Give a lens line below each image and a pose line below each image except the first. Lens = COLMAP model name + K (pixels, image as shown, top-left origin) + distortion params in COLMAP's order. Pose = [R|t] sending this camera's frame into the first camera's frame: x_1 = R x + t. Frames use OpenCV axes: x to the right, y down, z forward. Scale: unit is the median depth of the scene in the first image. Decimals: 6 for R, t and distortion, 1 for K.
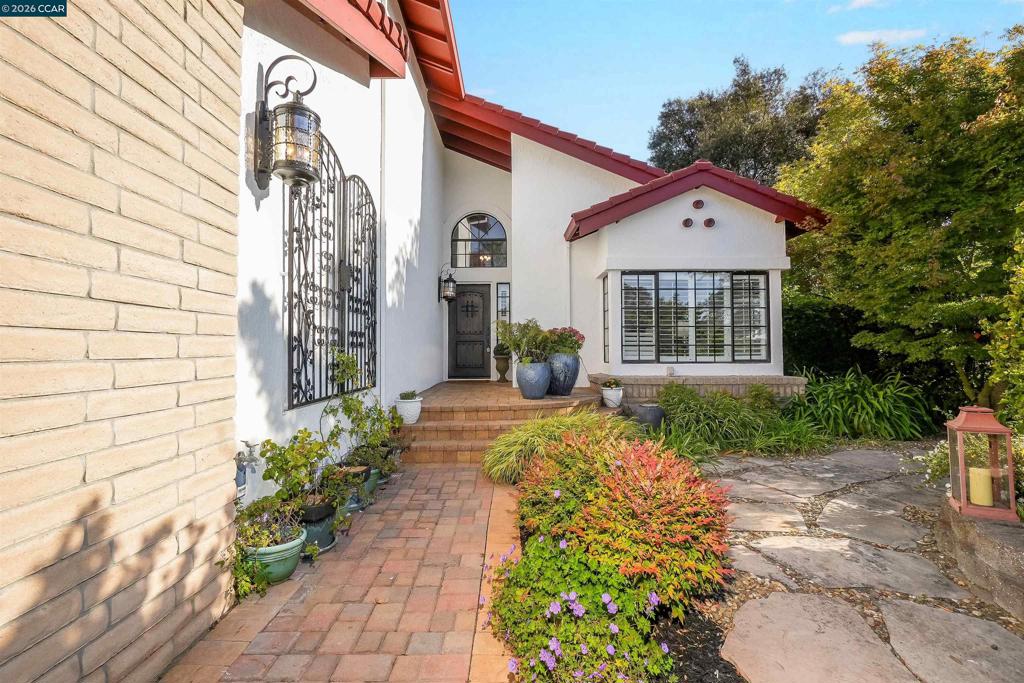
lens RADIAL K [[427.3, 0, 525.1], [0, 427.3, 339.0], [0, 0, 1]] dist [-0.005035, 0.004439]
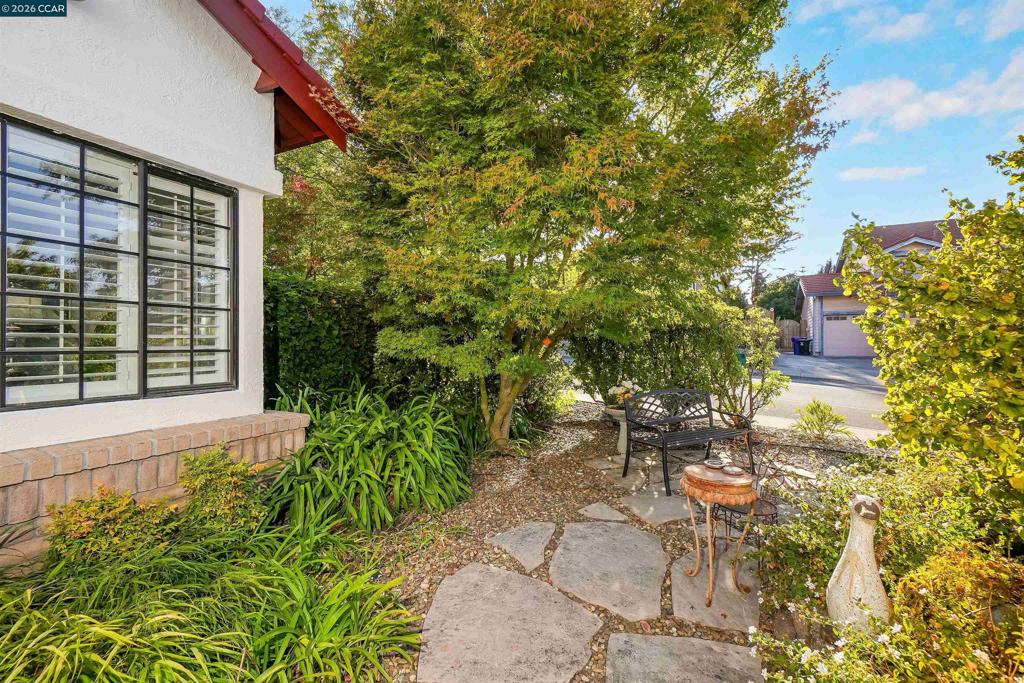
lens RADIAL K [[443.7, 0, 508.0], [0, 443.7, 341.2], [0, 0, 1]] dist [-0.002623, -0.000069]
pose [[0.435804, 0.006805, 0.900016, 0.265815], [-0.025426, 0.999665, 0.004754, -0.005931], [-0.899682, -0.024955, 0.435831, 0.520041]]
